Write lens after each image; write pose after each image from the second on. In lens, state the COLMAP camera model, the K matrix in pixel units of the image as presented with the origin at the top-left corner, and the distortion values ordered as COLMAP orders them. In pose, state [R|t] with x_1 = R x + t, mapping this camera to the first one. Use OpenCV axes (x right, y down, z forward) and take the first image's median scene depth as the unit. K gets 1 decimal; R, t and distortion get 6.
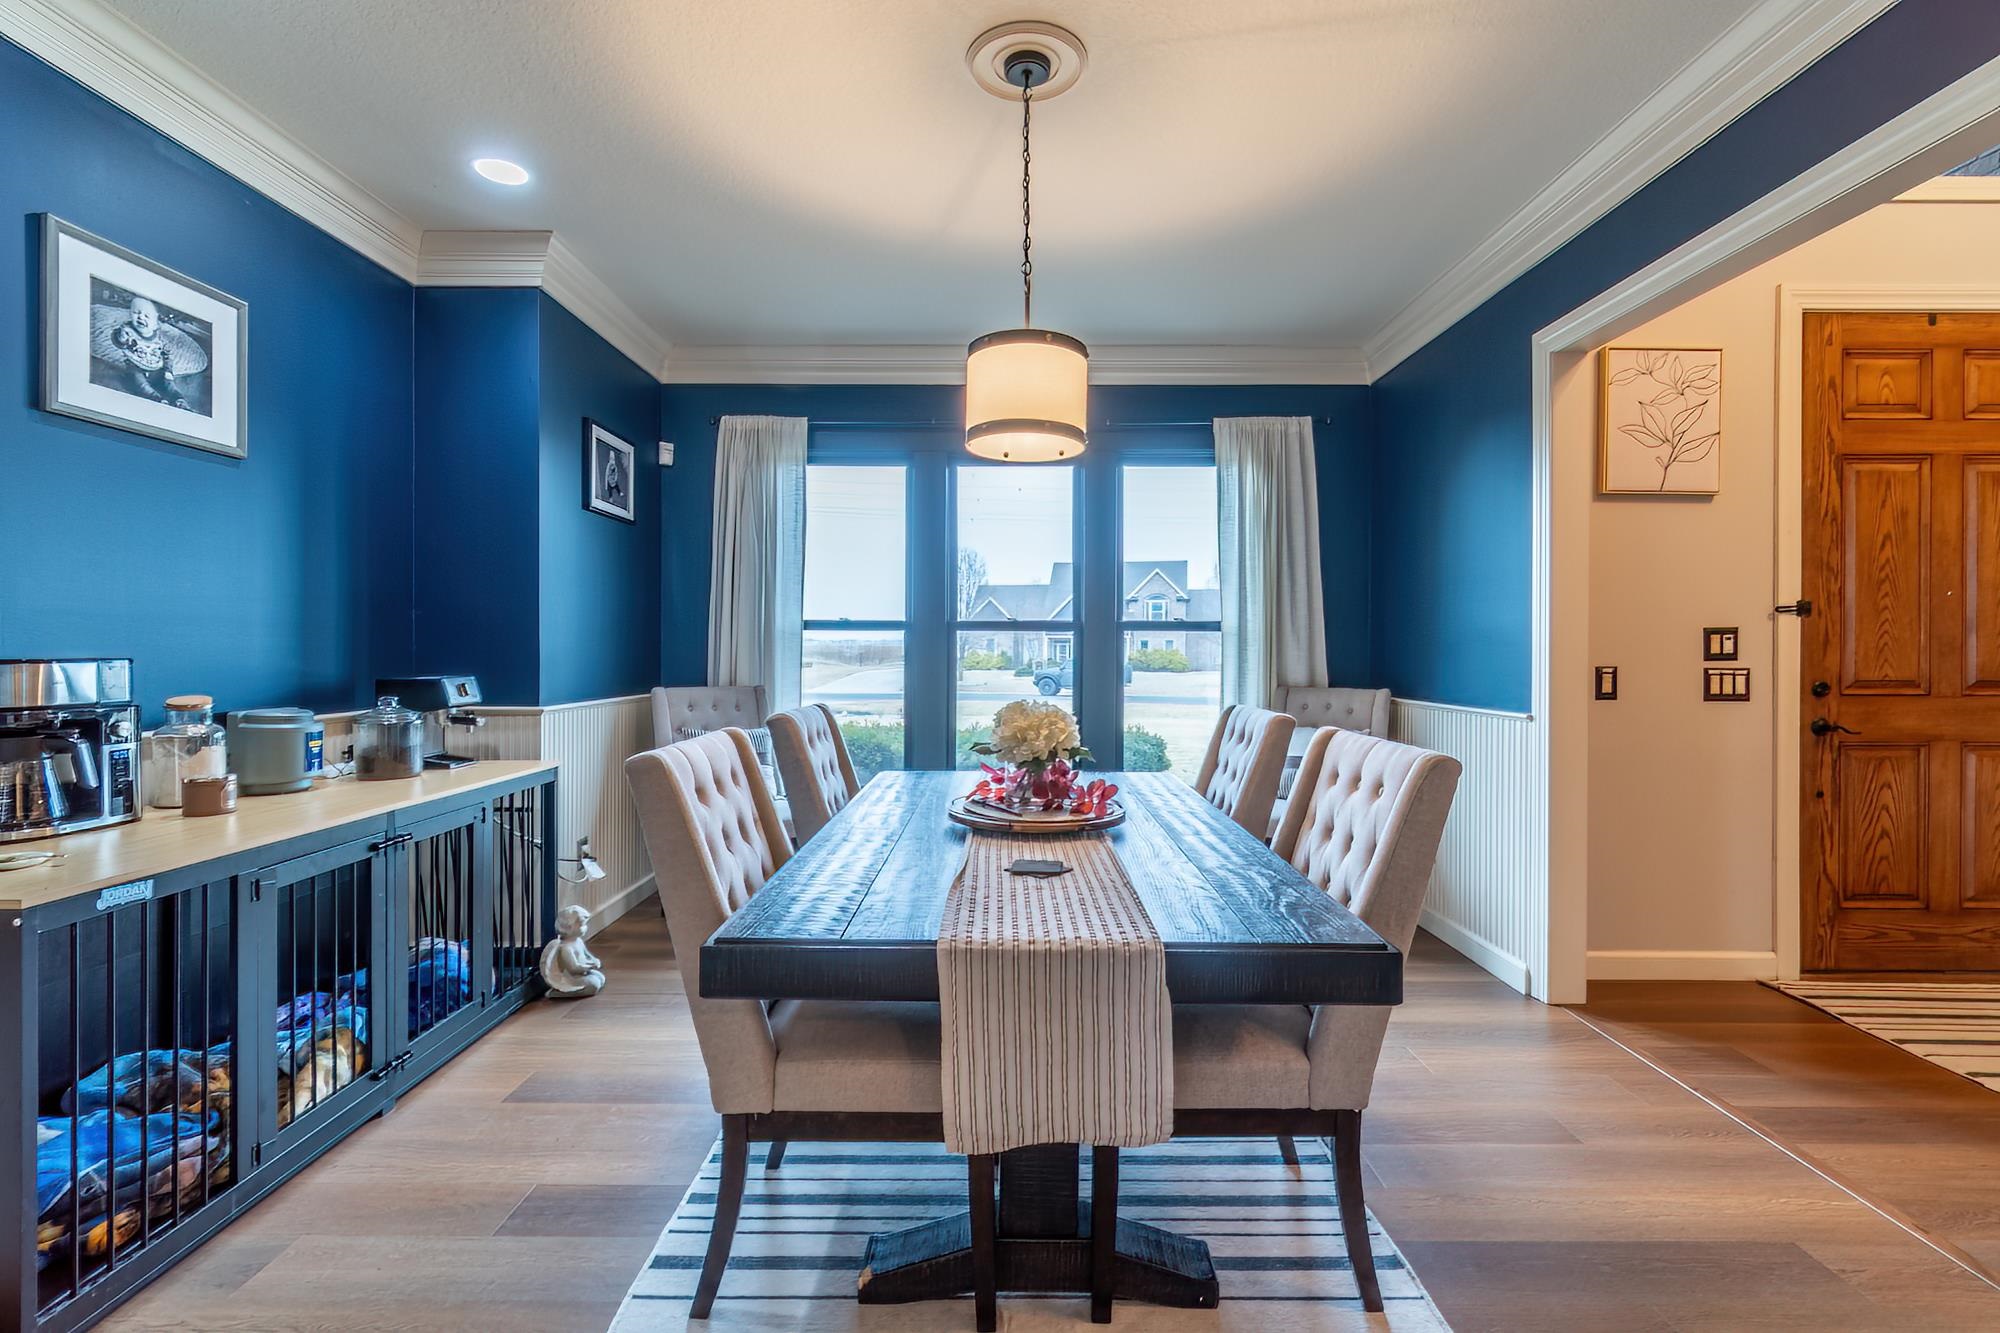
lens RADIAL K [[903.7, 0, 996.6], [0, 903.7, 662.0], [0, 0, 1]] dist [-0.003298, -0.000554]
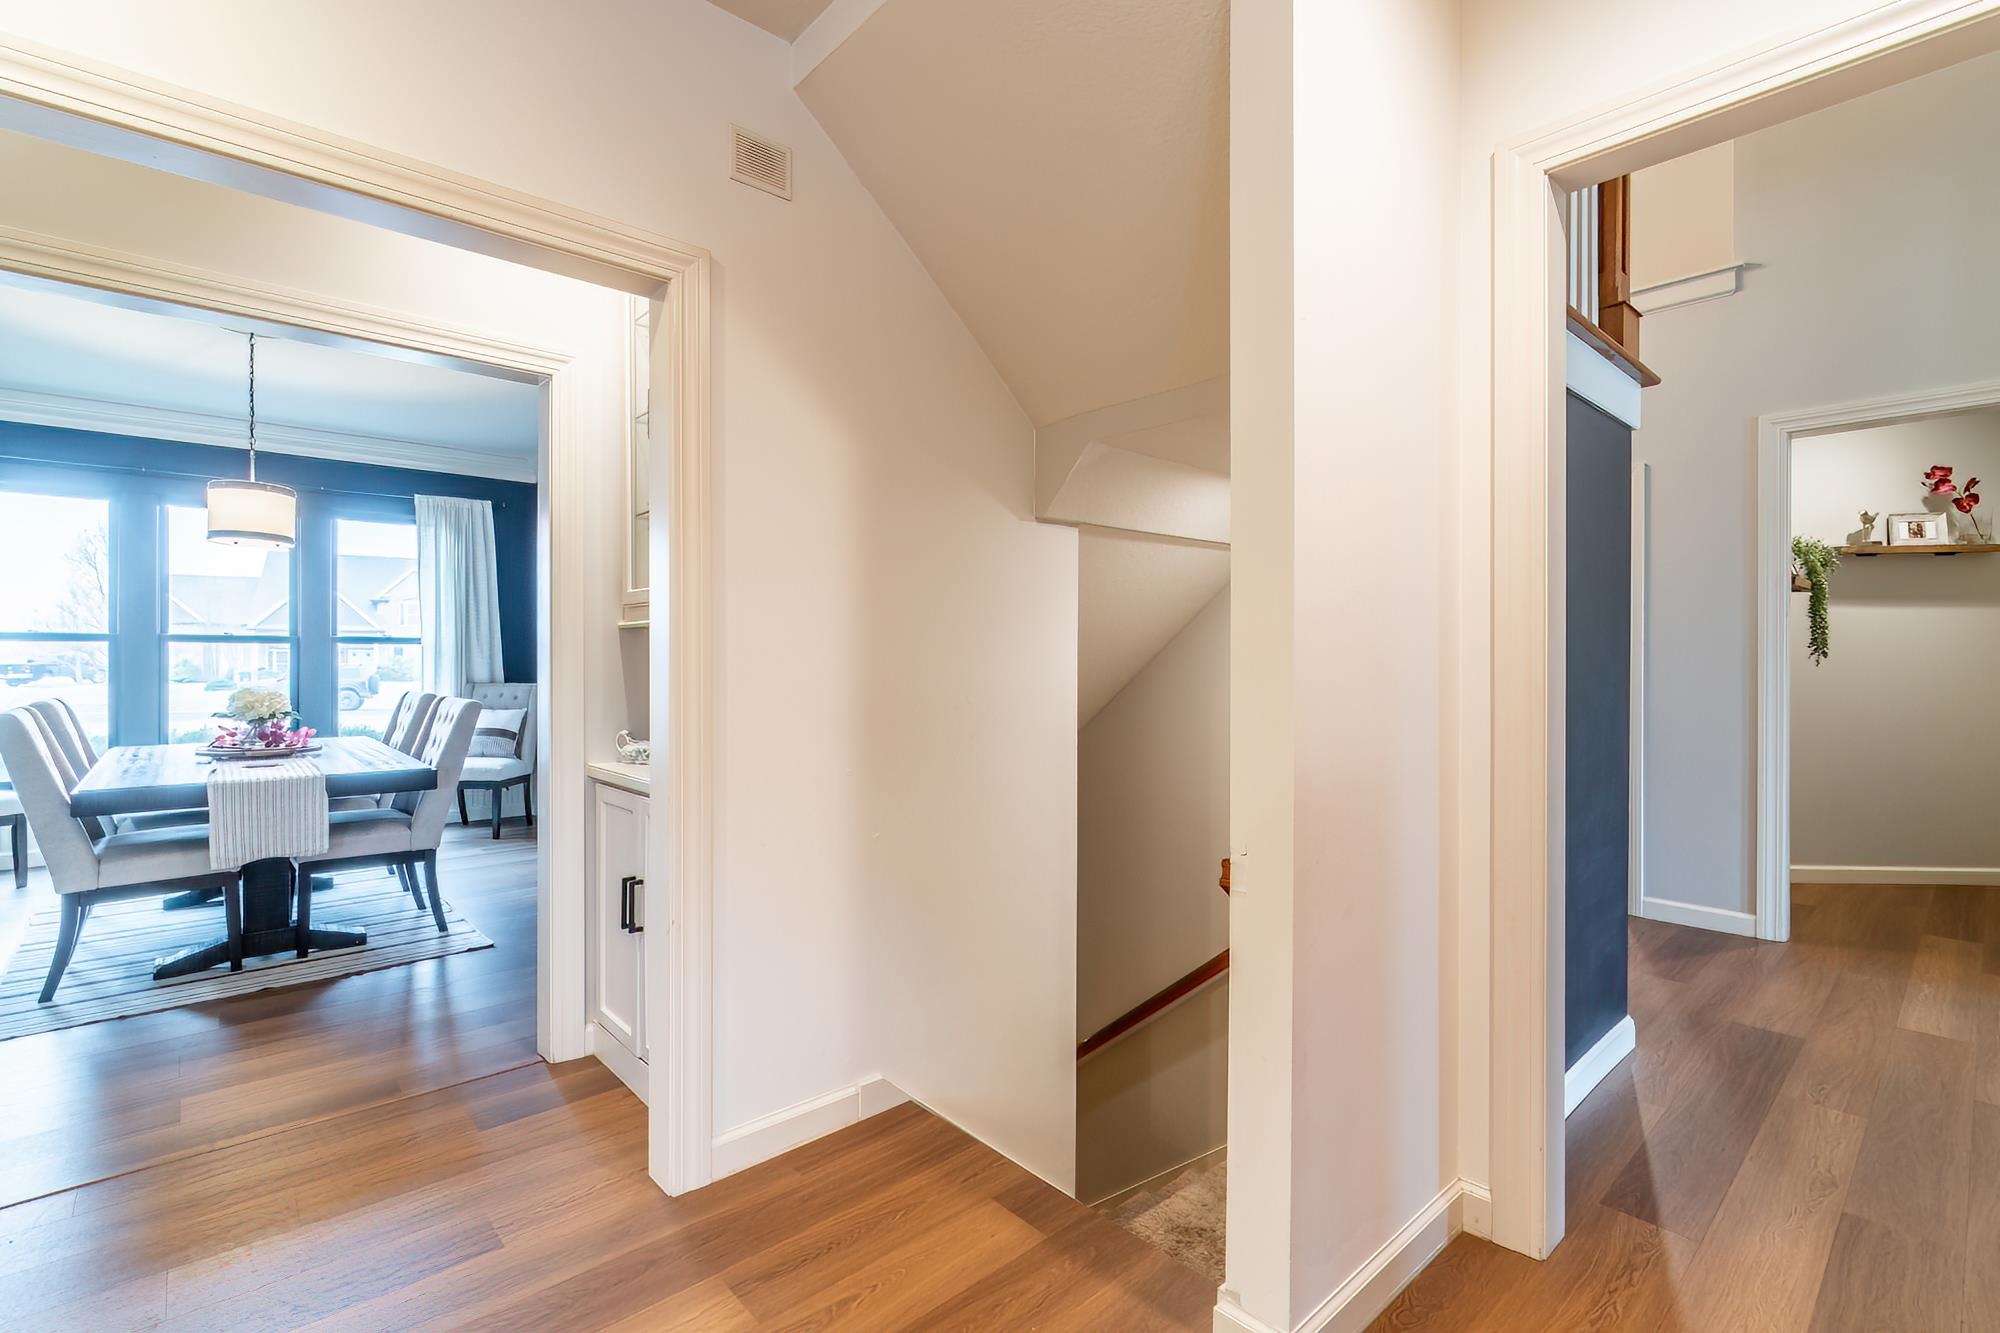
lens RADIAL K [[882.0, 0, 979.1], [0, 882.0, 663.2], [0, 0, 1]] dist [-0.001838, -0.000847]
pose [[0.736116, -0.006257, 0.676826, -0.083567], [0.010475, 0.999943, -0.002148, 0.013452], [-0.676774, 0.008670, 0.736140, -1.182860]]
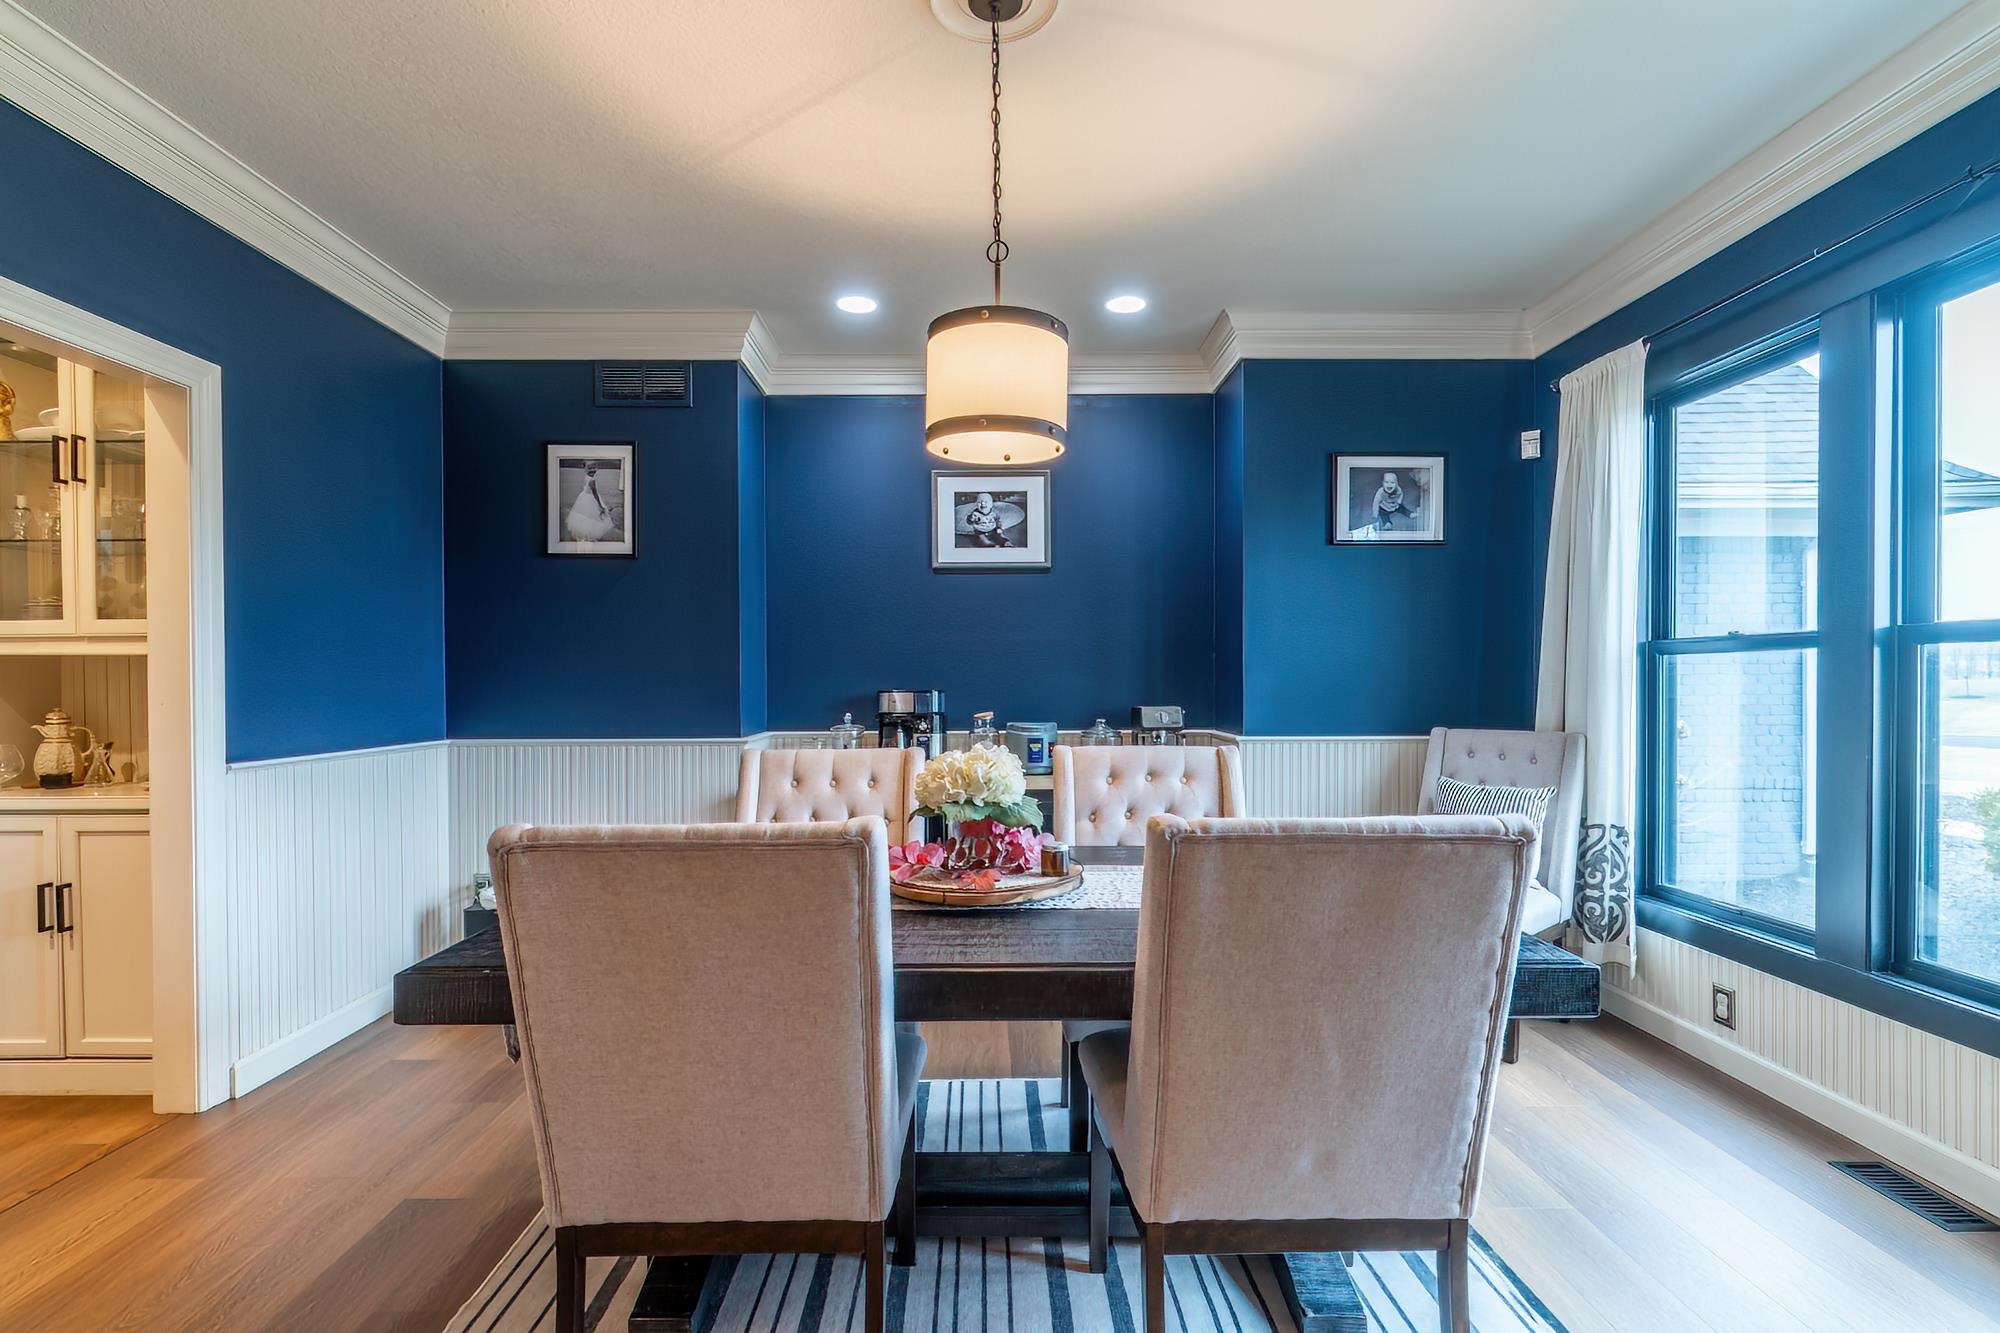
lens RADIAL K [[886.7, 0, 993.0], [0, 886.7, 668.8], [0, 0, 1]] dist [0.000274, -0.000048]
pose [[0.020691, -0.014882, -0.999675, 0.796305], [-0.008531, 0.999850, -0.015062, -0.020962], [0.999750, 0.008840, 0.020561, 0.934982]]
